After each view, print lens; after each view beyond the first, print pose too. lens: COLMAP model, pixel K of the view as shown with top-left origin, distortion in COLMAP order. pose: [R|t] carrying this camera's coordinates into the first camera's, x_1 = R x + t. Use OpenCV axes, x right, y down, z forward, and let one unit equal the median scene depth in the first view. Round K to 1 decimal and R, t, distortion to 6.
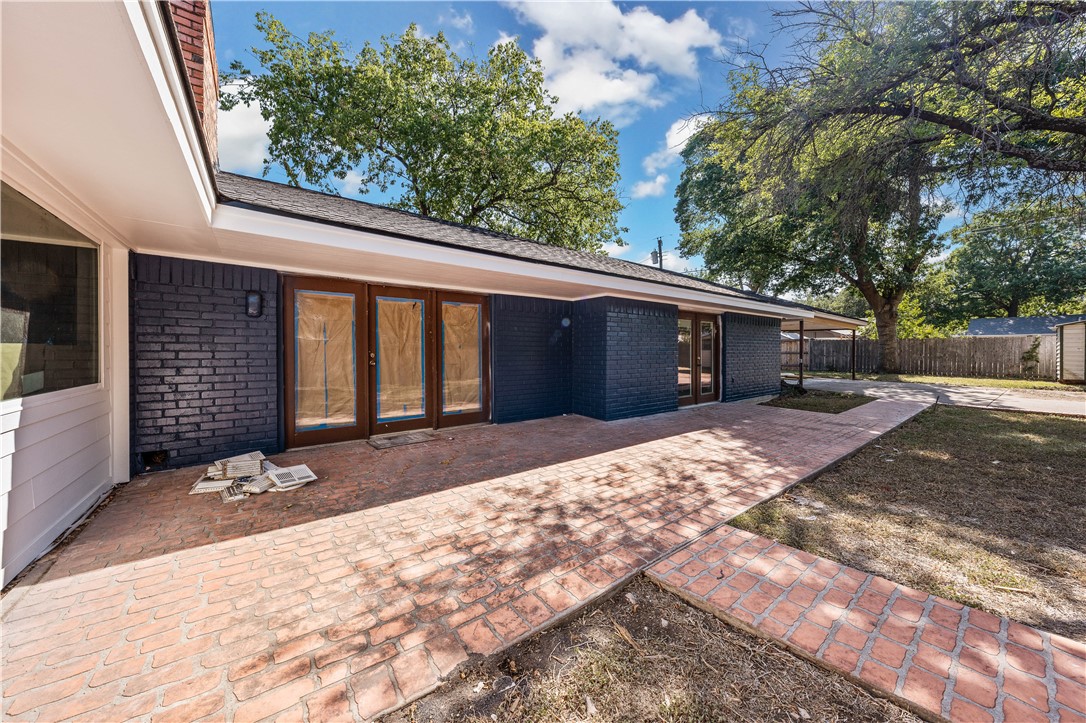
lens RADIAL K [[370.4, 0, 543.0], [0, 370.4, 361.5], [0, 0, 1]] dist [-0.008106, -0.000083]
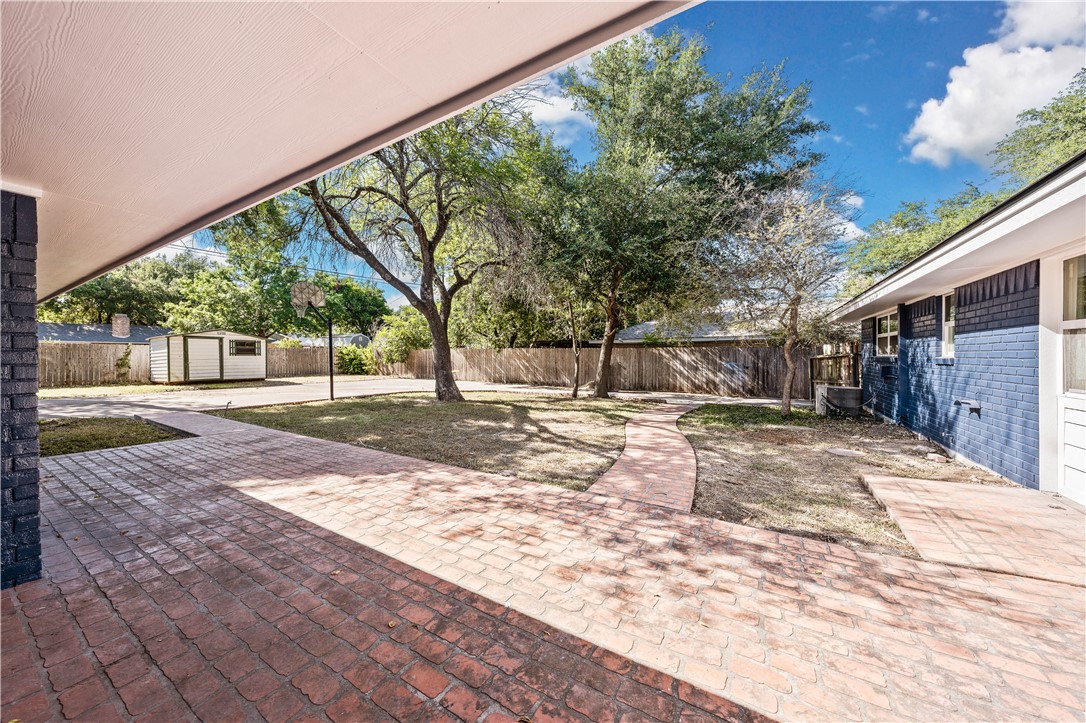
lens RADIAL K [[370.4, 0, 543.0], [0, 370.4, 361.5], [0, 0, 1]] dist [-0.008106, -0.000083]
pose [[-0.374082, -0.012088, 0.927317, -0.582963], [0.029633, 0.999249, 0.024980, -0.047979], [-0.926922, 0.036824, -0.373443, 1.397617]]
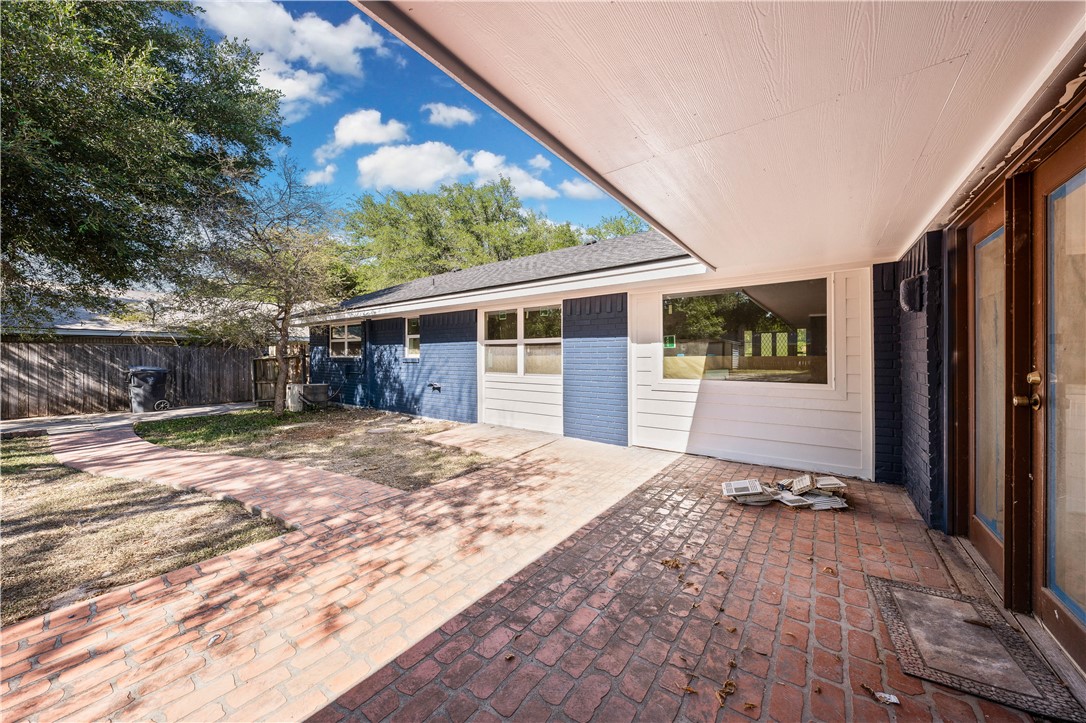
lens RADIAL K [[370.4, 0, 543.0], [0, 370.4, 361.5], [0, 0, 1]] dist [-0.008106, -0.000083]
pose [[-0.962633, 0.007077, -0.270716, 0.091238], [-0.004987, 0.999026, 0.043849, -0.066131], [0.270763, 0.043560, -0.961660, 1.882373]]
